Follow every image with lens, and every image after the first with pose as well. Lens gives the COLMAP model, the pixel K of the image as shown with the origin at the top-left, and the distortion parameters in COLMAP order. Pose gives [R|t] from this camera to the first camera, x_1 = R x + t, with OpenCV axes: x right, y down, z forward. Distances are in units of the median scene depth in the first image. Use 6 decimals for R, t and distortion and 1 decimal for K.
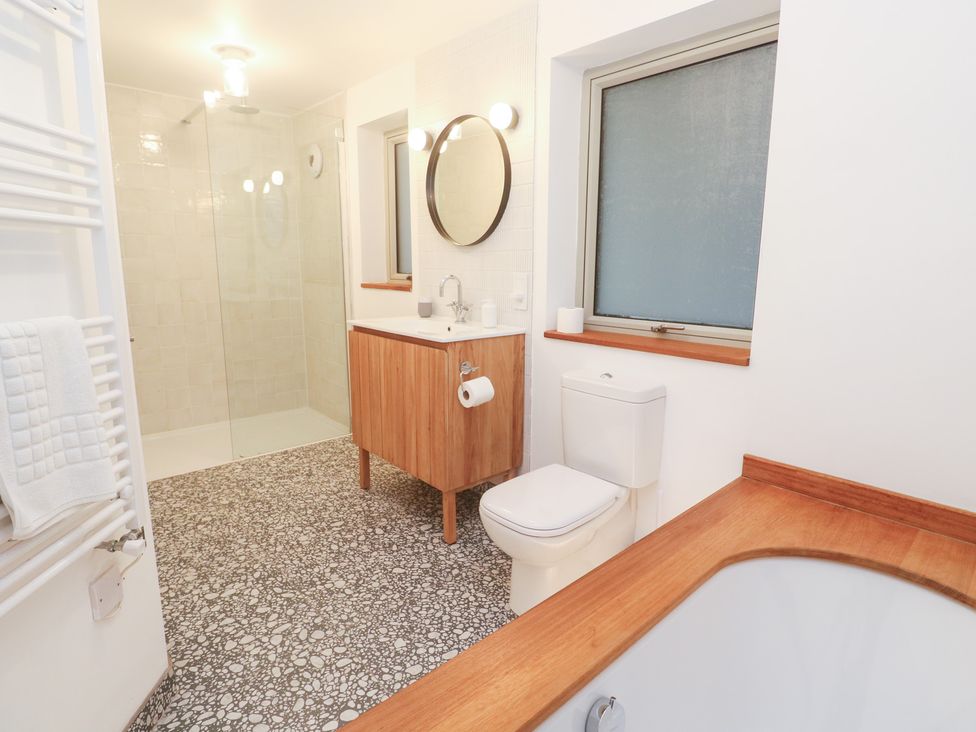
lens RADIAL K [[528.1, 0, 483.5], [0, 528.1, 367.1], [0, 0, 1]] dist [0.001553, -0.011256]
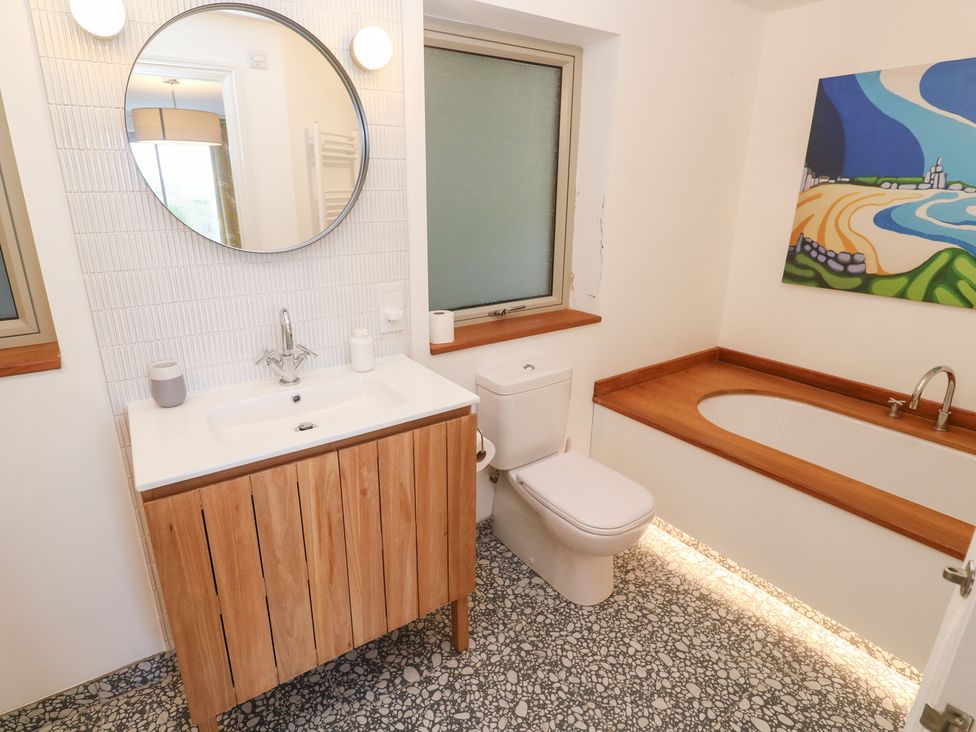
lens RADIAL K [[528.1, 0, 480.9], [0, 528.1, 362.8], [0, 0, 1]] dist [0.001553, -0.011256]
pose [[0.129350, -0.323526, 0.937337, -0.787021], [0.197716, 0.934711, 0.295335, -0.332715], [-0.971688, 0.147125, 0.184871, 0.947626]]
